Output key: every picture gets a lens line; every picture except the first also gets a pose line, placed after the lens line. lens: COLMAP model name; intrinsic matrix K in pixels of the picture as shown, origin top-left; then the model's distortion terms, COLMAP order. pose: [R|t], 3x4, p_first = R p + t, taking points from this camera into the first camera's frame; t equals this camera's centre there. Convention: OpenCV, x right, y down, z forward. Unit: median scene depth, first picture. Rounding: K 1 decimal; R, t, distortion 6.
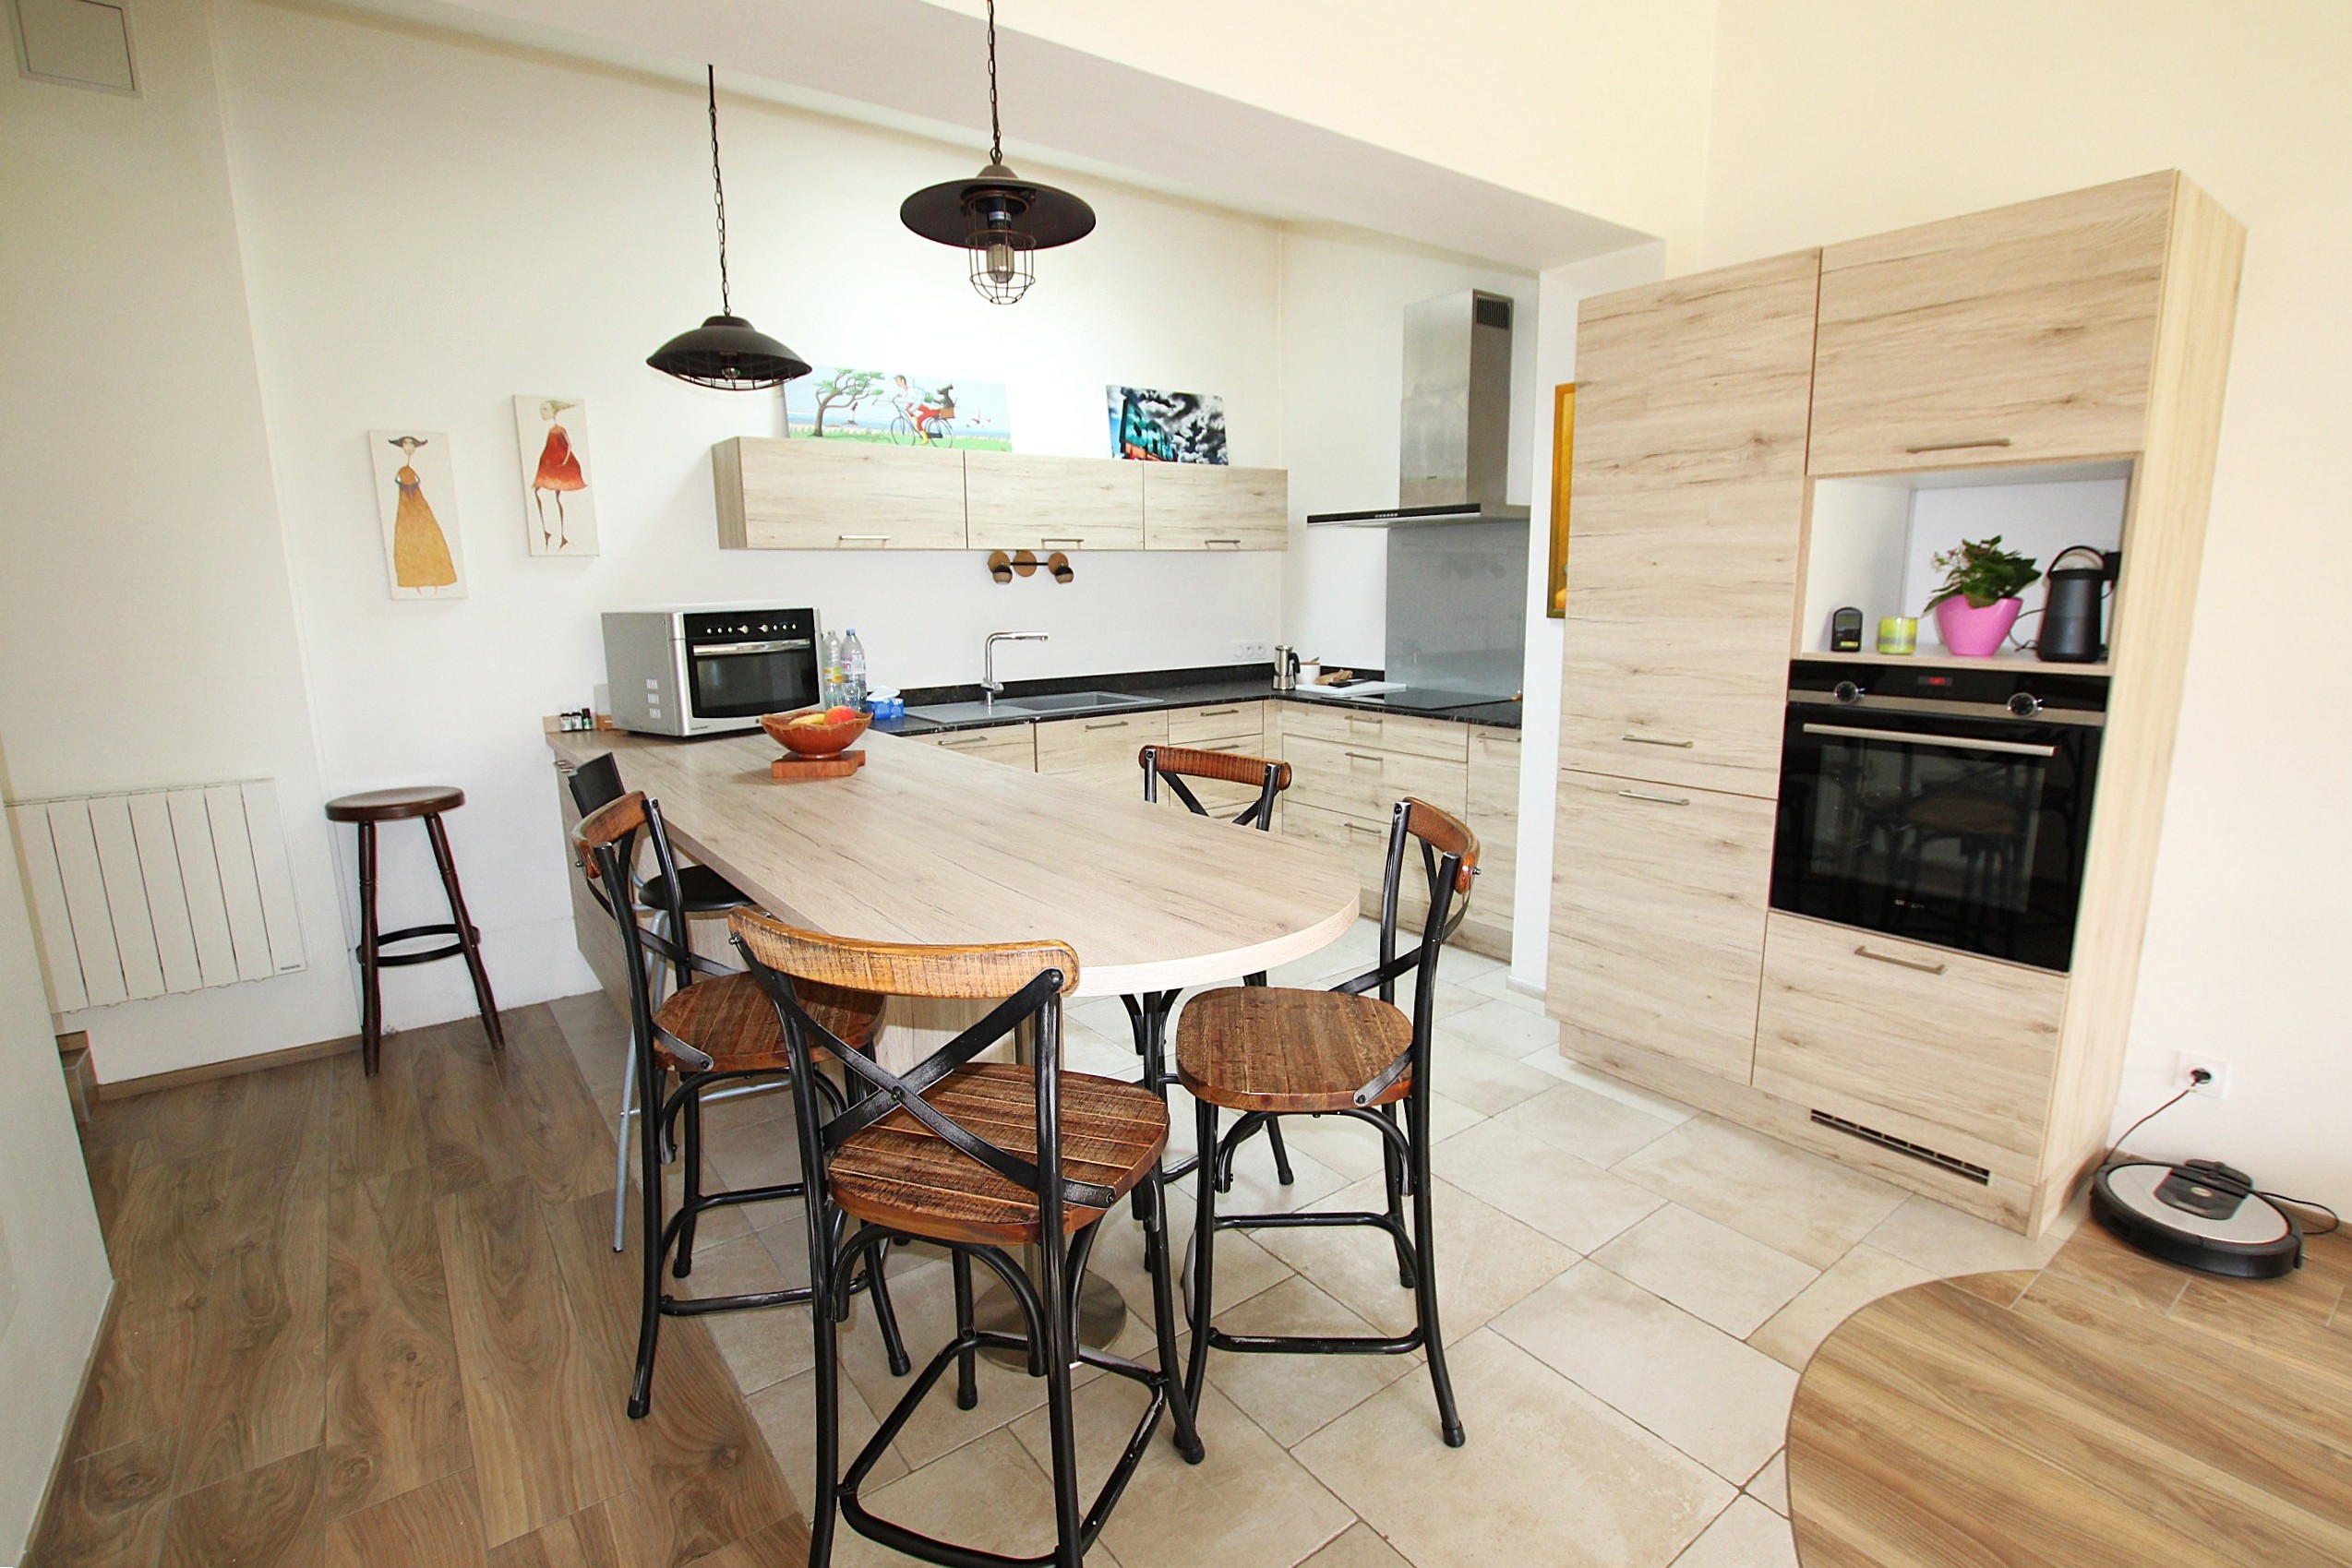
lens RADIAL K [[1088.2, 0, 1176.0], [0, 1088.2, 784.0], [0, 0, 1]] dist [-0.026414, 0.000896]
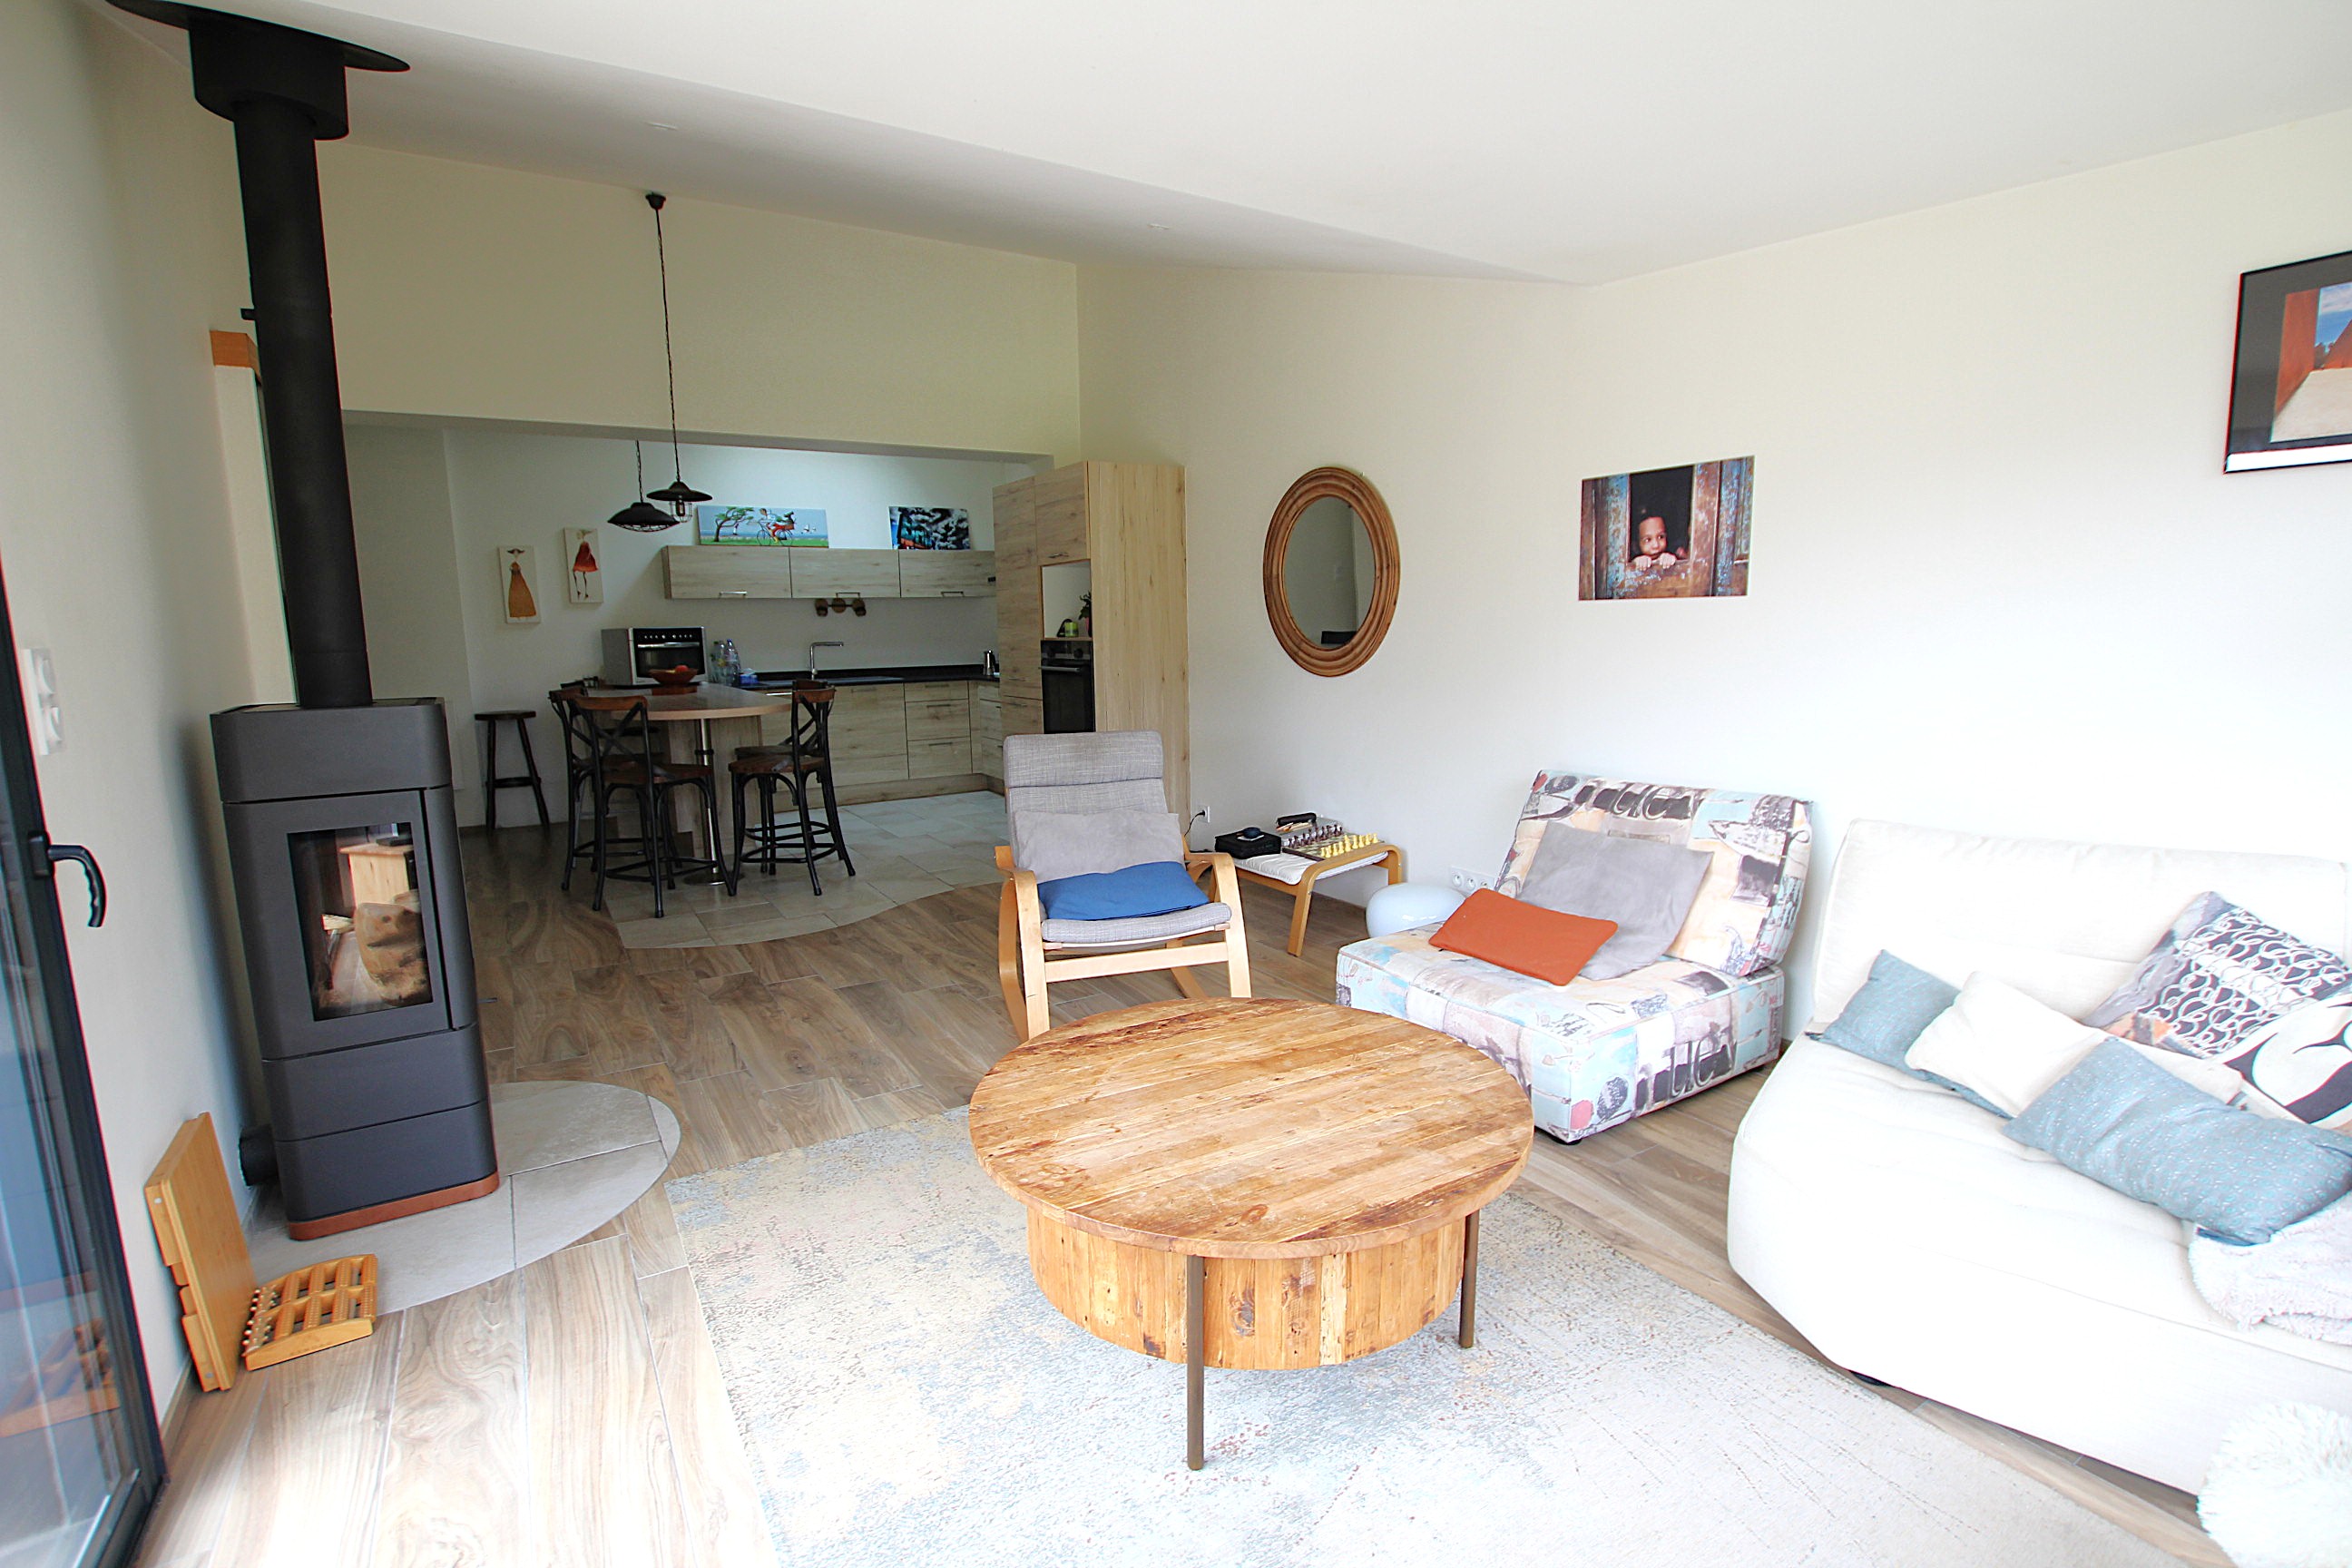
lens RADIAL K [[1089.2, 0, 1176.0], [0, 1089.2, 784.0], [0, 0, 1]] dist [-0.031285, 0.007591]
pose [[0.996479, 0.007970, -0.083467, 0.748729], [-0.011328, 0.999142, -0.039839, 0.209675], [0.083078, 0.040644, 0.995714, -0.973703]]
